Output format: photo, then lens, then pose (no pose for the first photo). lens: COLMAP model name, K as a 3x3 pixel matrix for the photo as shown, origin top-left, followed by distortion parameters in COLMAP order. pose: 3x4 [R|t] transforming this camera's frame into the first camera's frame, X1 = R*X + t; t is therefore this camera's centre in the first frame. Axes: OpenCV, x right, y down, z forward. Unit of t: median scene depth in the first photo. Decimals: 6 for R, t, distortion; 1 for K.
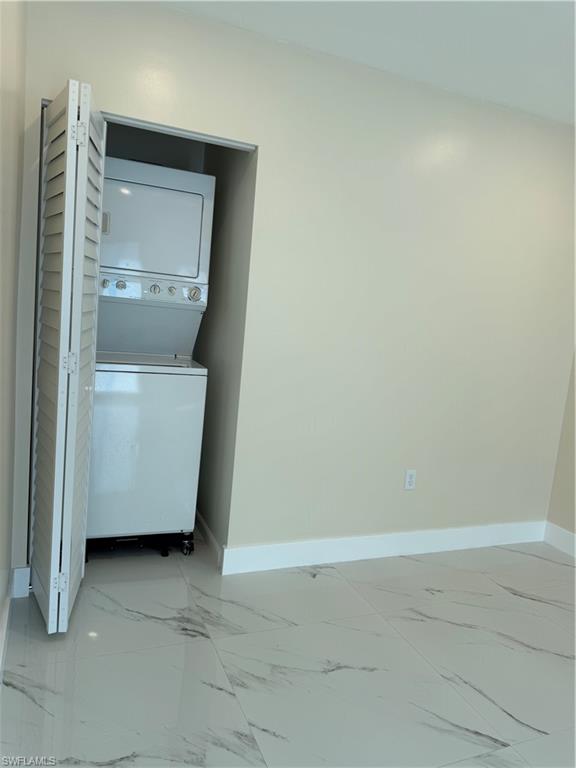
lens RADIAL K [[547.1, 0, 290.4], [0, 547.1, 381.8], [0, 0, 1]] dist [0.062367, -0.066898]
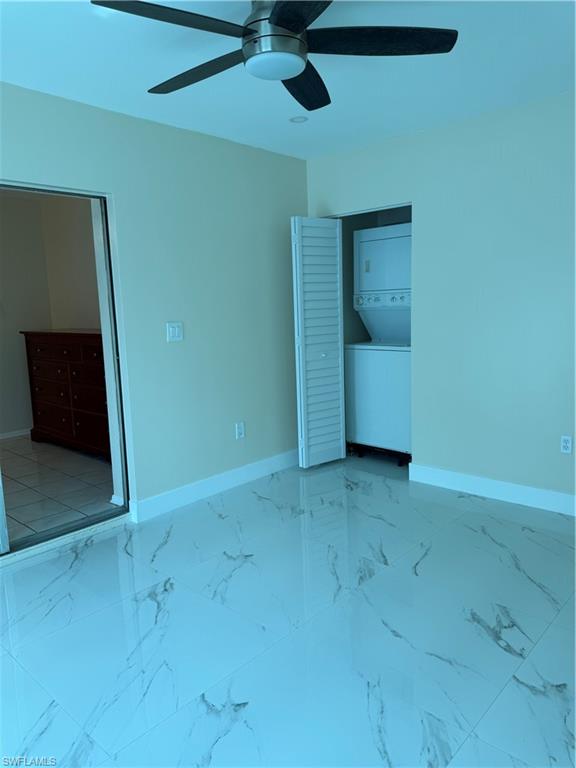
lens RADIAL K [[547.1, 0, 290.4], [0, 547.1, 381.8], [0, 0, 1]] dist [0.062367, -0.066898]
pose [[0.421901, 0.021418, -0.906389, 1.287753], [-0.060094, 0.998183, -0.004386, 0.119822], [0.904648, 0.056319, 0.422422, 0.042998]]
